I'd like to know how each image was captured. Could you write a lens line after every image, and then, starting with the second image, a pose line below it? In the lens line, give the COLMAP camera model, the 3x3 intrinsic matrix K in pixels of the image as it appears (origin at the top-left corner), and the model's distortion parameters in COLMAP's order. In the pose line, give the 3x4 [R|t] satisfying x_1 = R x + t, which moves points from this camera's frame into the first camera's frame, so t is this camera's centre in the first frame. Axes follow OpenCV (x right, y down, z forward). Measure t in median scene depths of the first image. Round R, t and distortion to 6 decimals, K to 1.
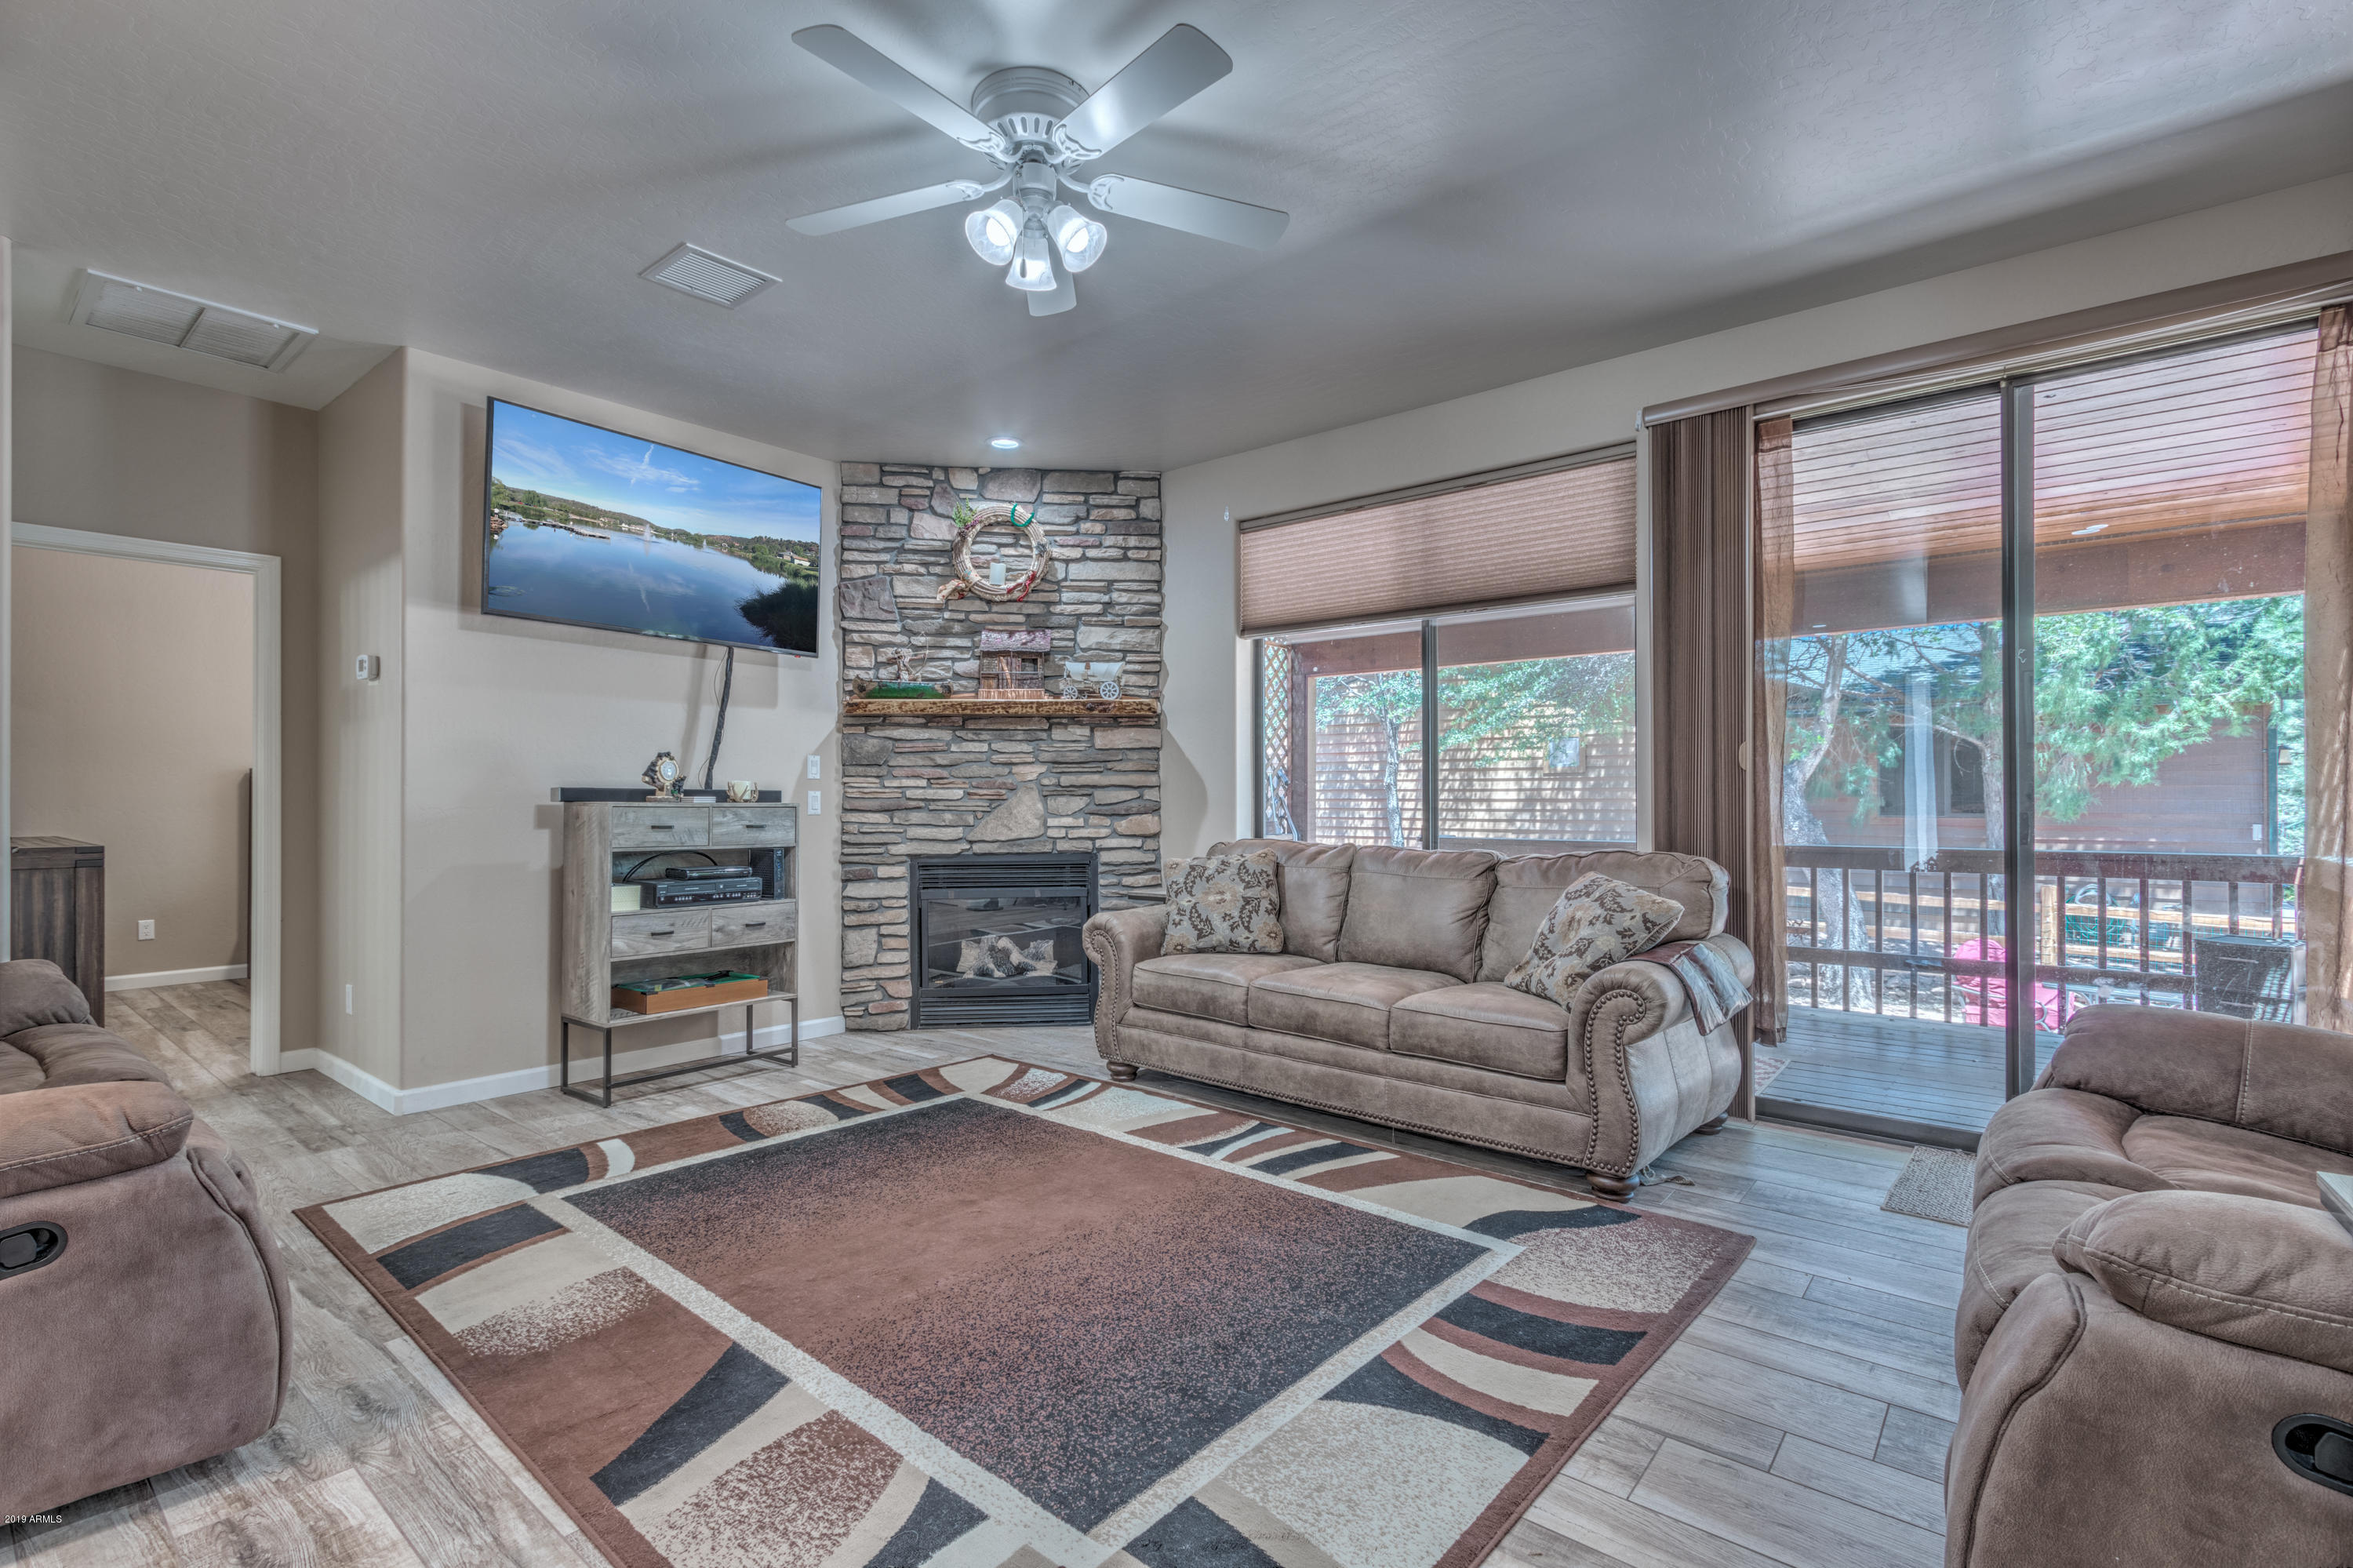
lens RADIAL K [[1074.0, 0, 1176.6], [0, 1074.0, 790.6], [0, 0, 1]] dist [0.006024, -0.000592]
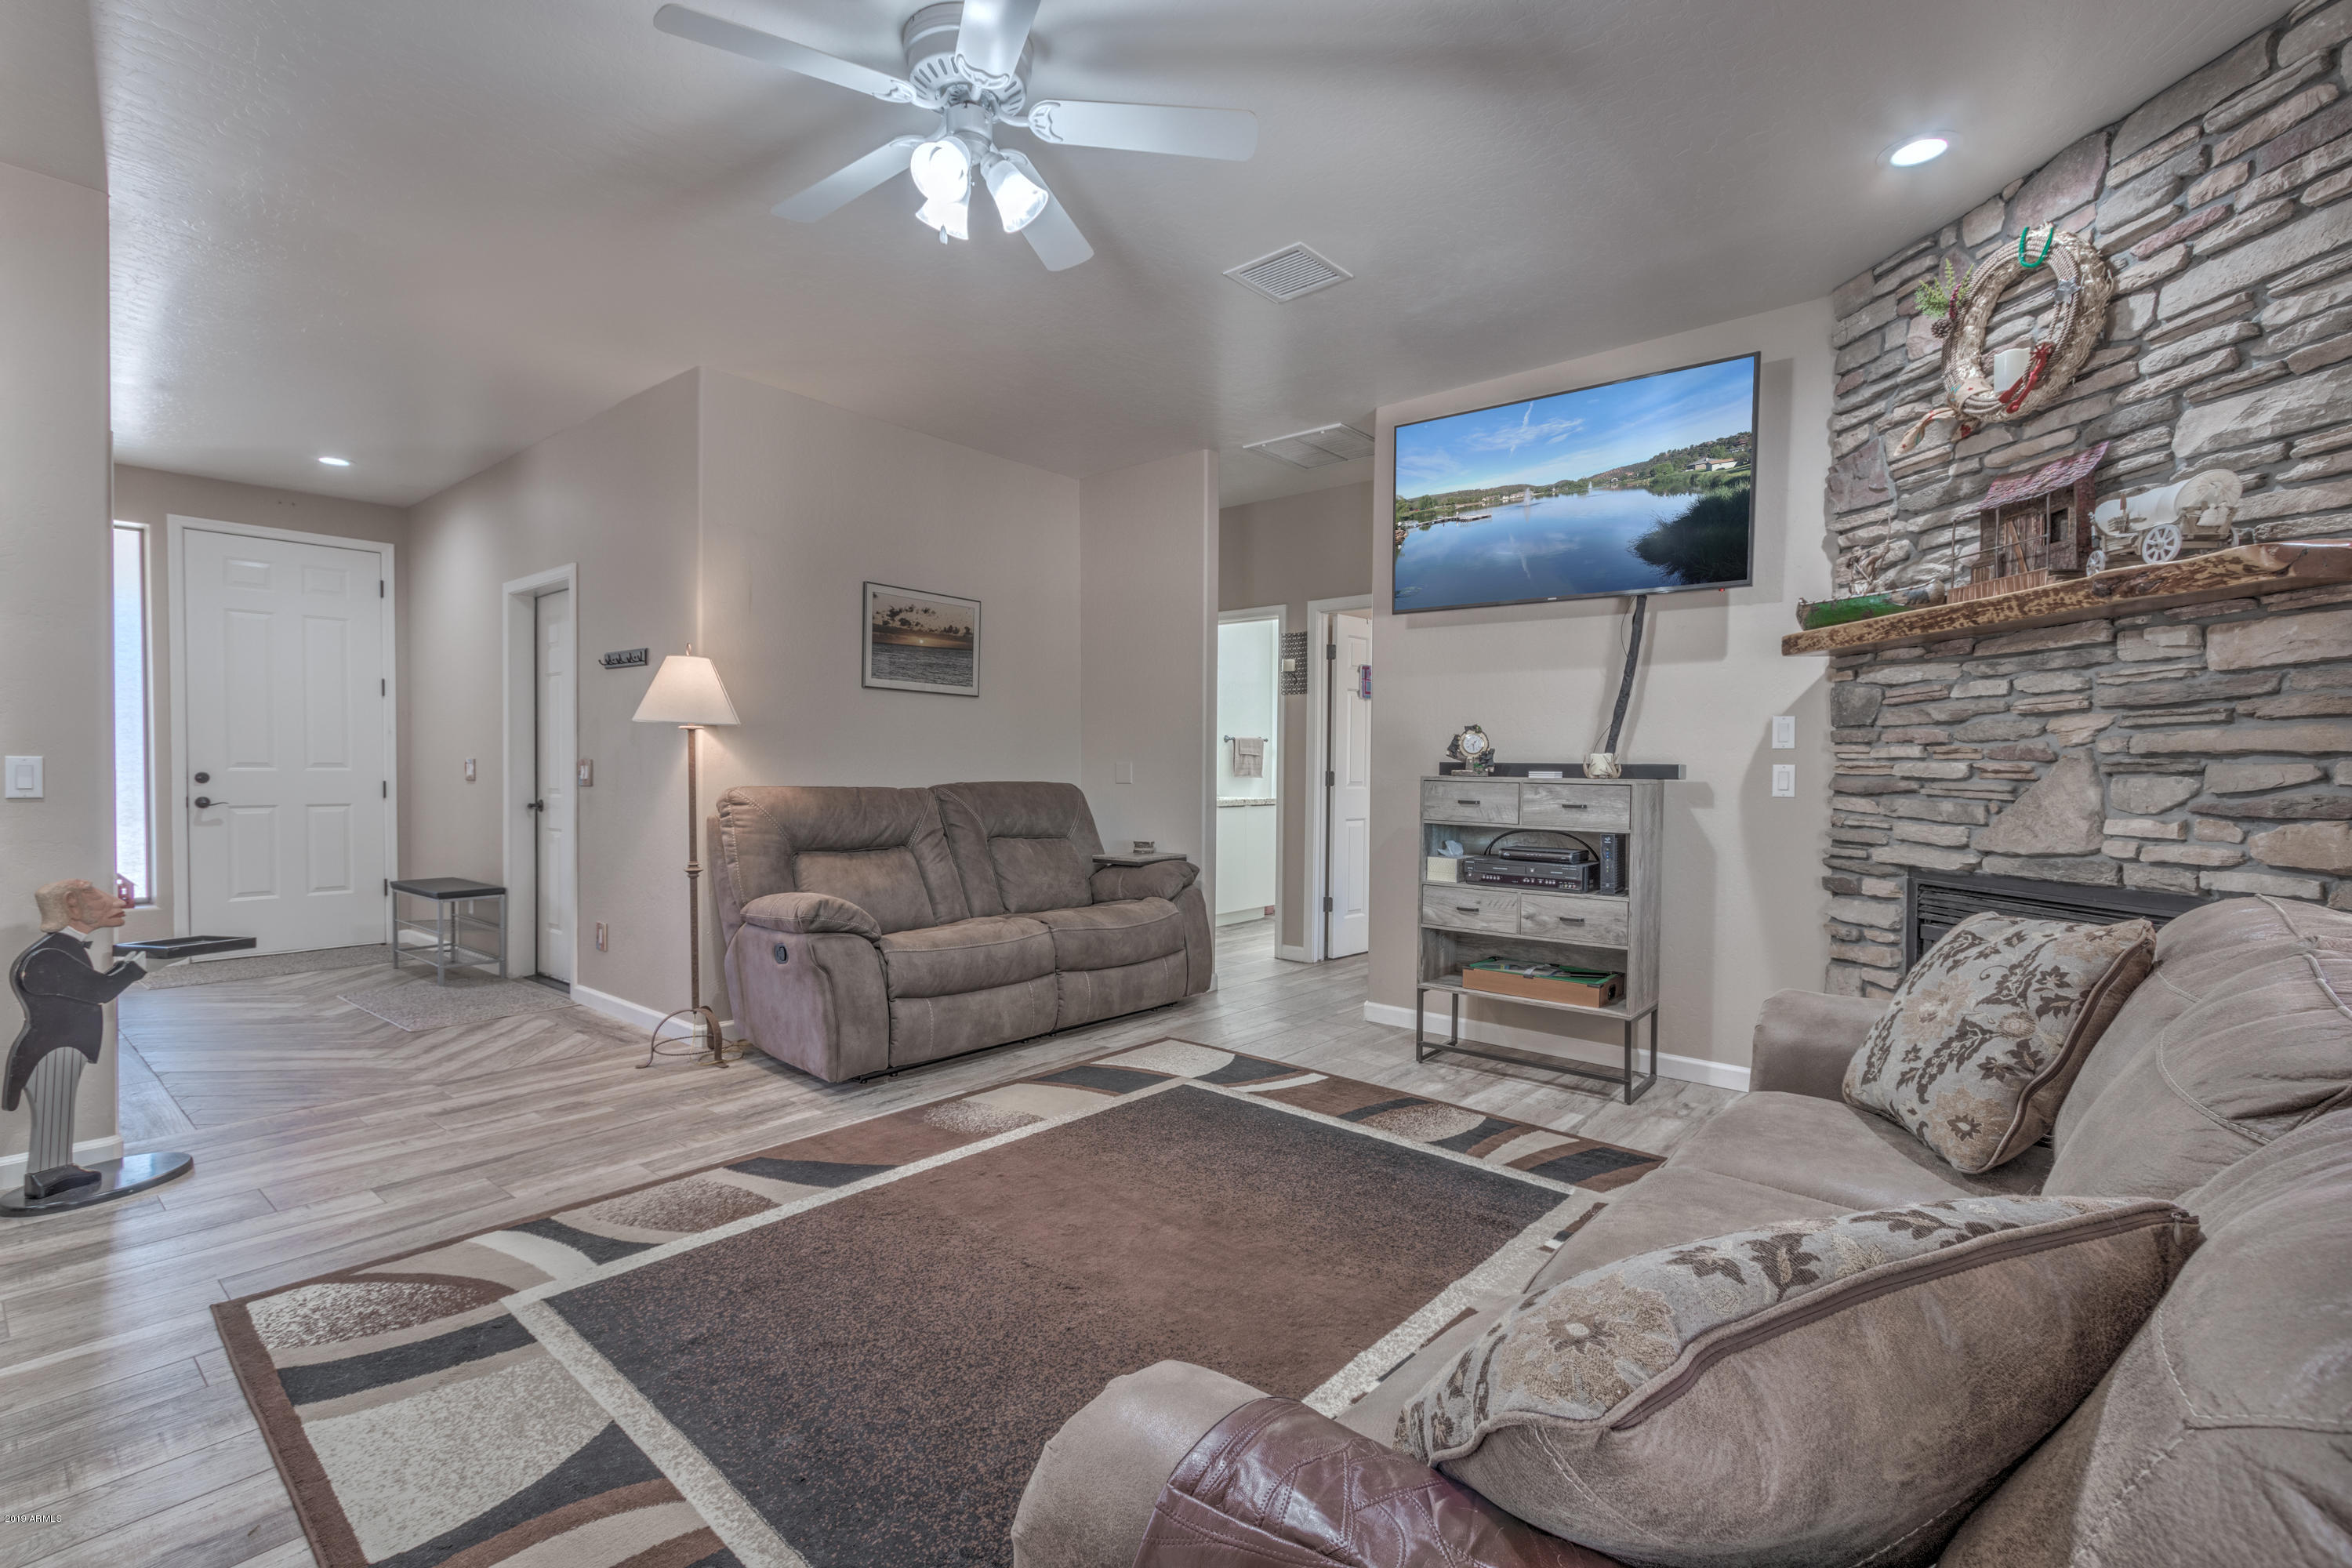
lens RADIAL K [[1035.8, 0, 1101.7], [0, 1035.8, 781.3], [0, 0, 1]] dist [0.011399, -0.000573]
pose [[-0.024084, 0.016000, -0.999582, 0.448458], [0.002992, 0.999869, 0.015932, -0.001125], [0.999705, -0.002607, -0.024129, 0.637253]]
